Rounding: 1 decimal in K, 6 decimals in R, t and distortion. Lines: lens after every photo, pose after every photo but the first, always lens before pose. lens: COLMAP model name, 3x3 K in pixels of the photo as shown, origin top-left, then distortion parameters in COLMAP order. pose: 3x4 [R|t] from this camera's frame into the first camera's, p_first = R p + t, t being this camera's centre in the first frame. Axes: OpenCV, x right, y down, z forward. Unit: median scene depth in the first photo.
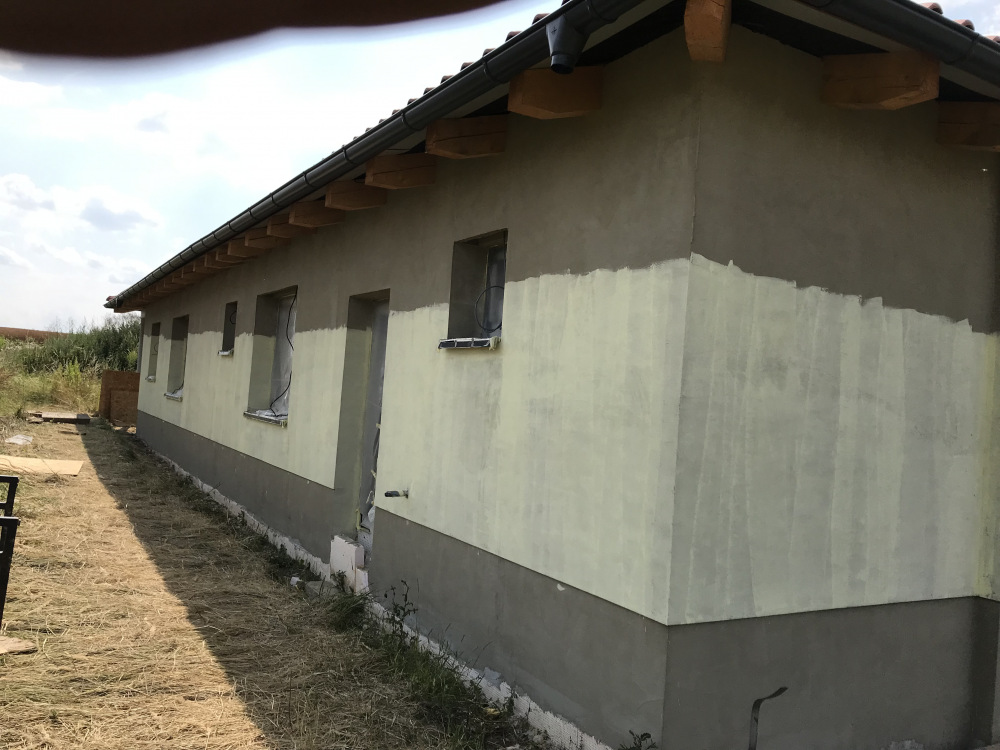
lens RADIAL K [[835.2, 0, 500.0], [0, 835.2, 375.0], [0, 0, 1]] dist [-0.004667, 0.009400]
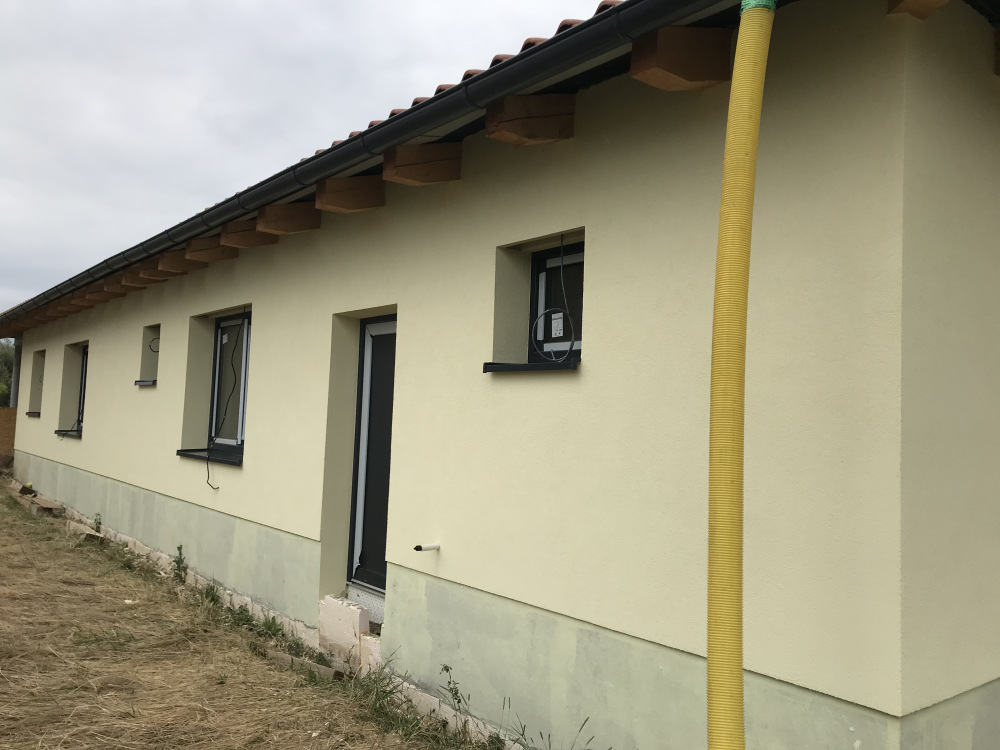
lens RADIAL K [[835.2, 0, 500.0], [0, 835.2, 375.0], [0, 0, 1]] dist [-0.004667, 0.009400]
pose [[0.989558, -0.028739, 0.141242, -0.171184], [0.031787, 0.999307, -0.019368, -0.012856], [-0.140587, 0.023656, 0.989786, 0.161392]]
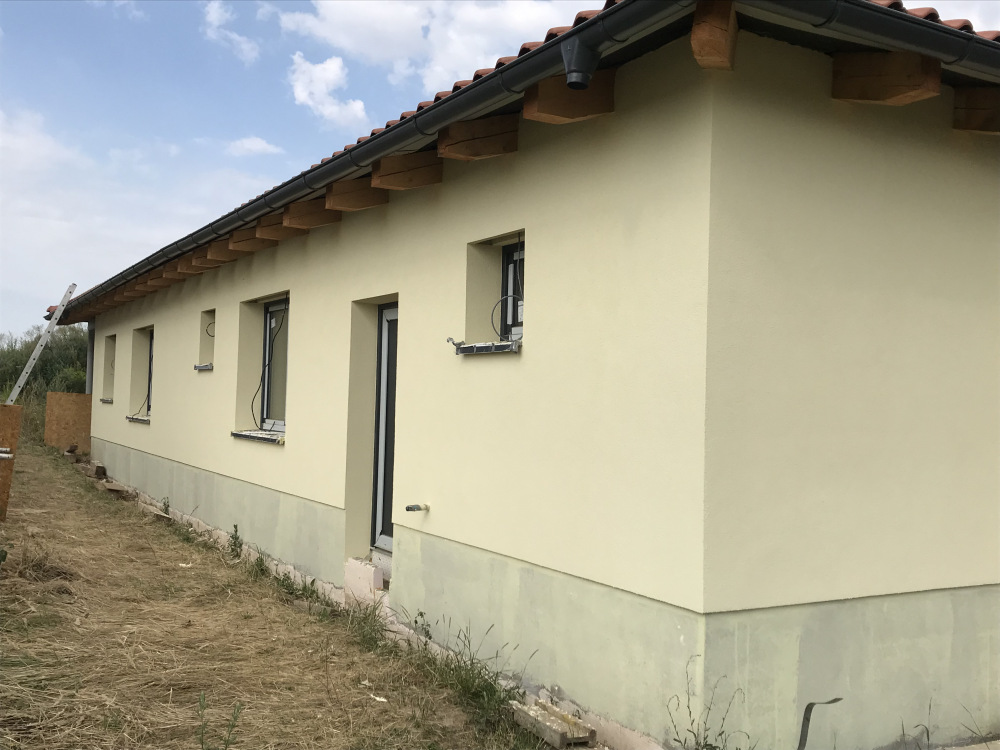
lens RADIAL K [[999.6, 0, 500.0], [0, 999.6, 375.0], [0, 0, 1]] dist [0.009921, -0.023809]
pose [[0.998965, -0.045492, 0.000082, -0.023947], [0.045492, 0.998964, -0.001101, -0.004303], [-0.000032, 0.001103, 0.999999, -0.152981]]
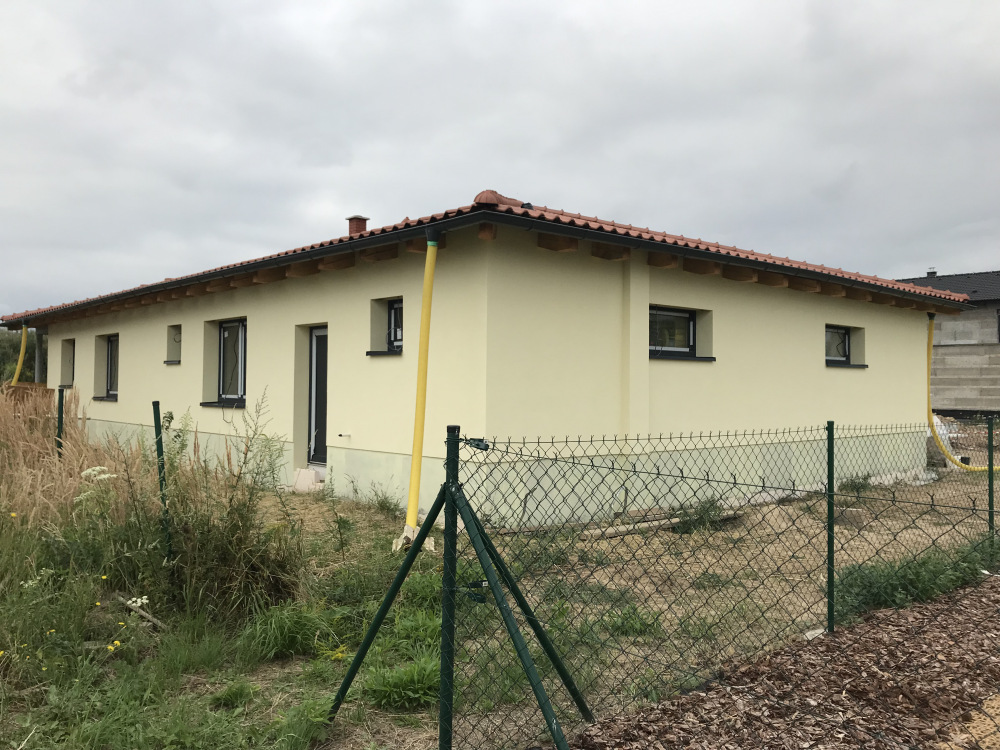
lens RADIAL K [[835.2, 0, 500.0], [0, 835.2, 375.0], [0, 0, 1]] dist [-0.004667, 0.009400]
pose [[0.978159, -0.064425, 0.197622, -0.149711], [0.060090, 0.997804, 0.027864, -0.023115], [-0.198983, -0.015380, 0.979882, -0.890299]]
